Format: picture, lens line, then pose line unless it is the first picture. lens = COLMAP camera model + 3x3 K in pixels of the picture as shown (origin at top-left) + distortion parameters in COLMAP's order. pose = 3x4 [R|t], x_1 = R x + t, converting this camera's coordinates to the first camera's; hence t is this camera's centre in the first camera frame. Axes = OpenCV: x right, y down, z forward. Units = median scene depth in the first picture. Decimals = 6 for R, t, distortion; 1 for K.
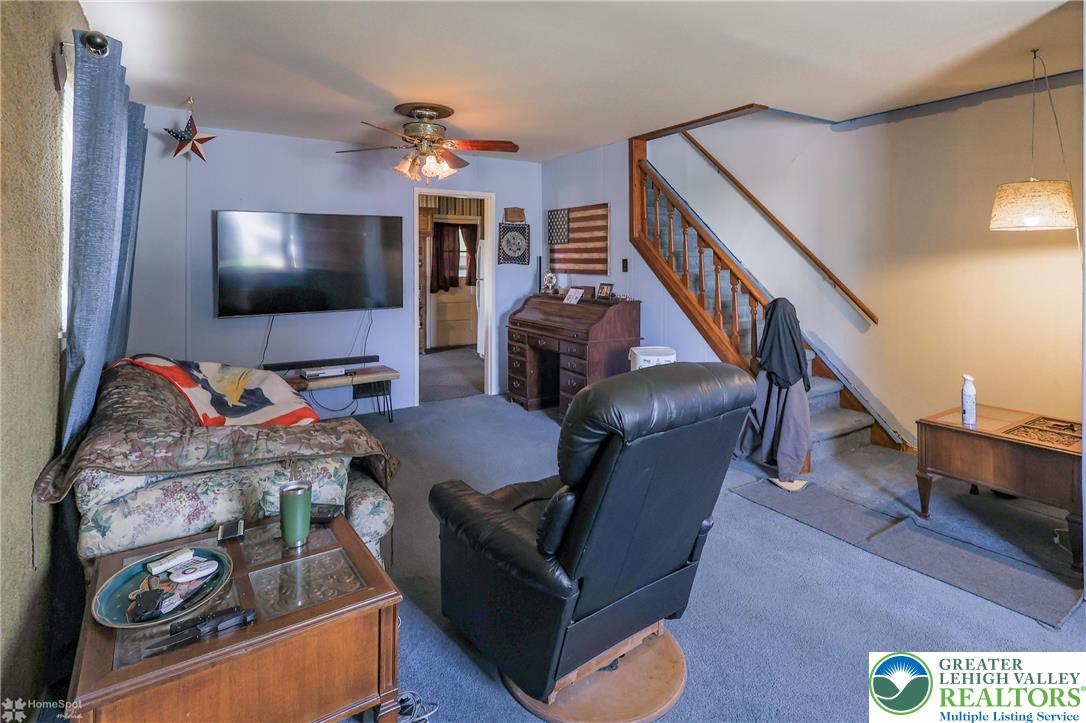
lens RADIAL K [[538.0, 0, 567.3], [0, 538.0, 372.9], [0, 0, 1]] dist [-0.002316, -0.000029]
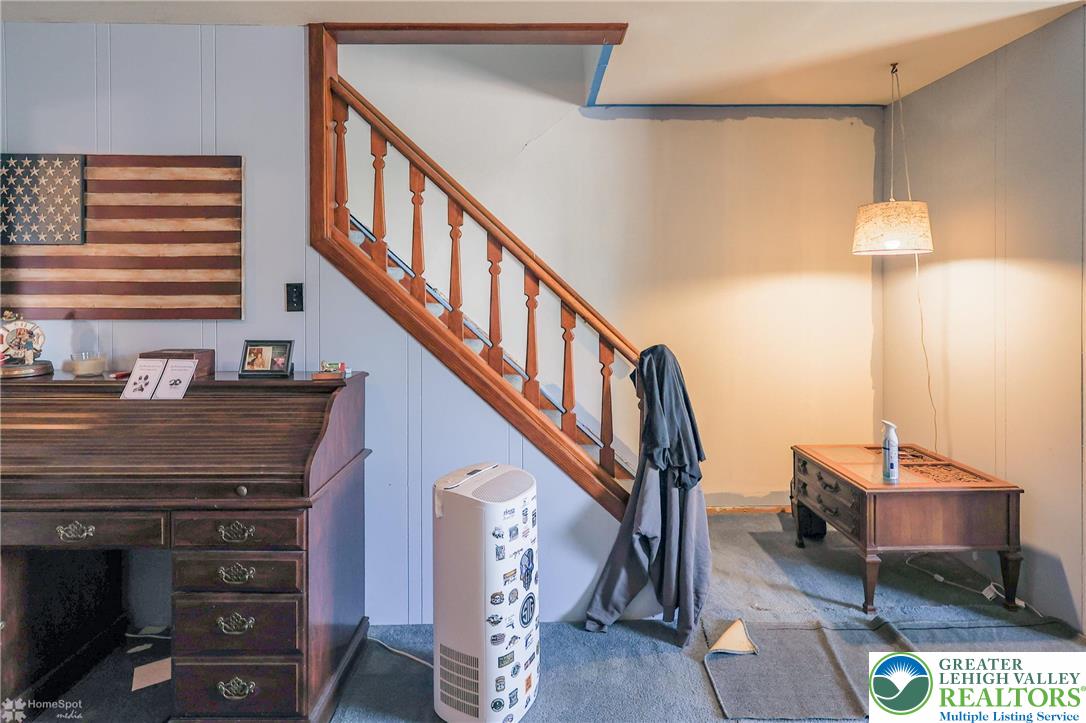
lens RADIAL K [[558.8, 0, 534.8], [0, 558.8, 323.0], [0, 0, 1]] dist [0.000846, 0.000280]
pose [[0.563650, -0.051837, 0.824386, -0.164824], [0.170328, 0.983874, -0.054592, -0.116464], [-0.808262, 0.171187, 0.563389, 0.565499]]
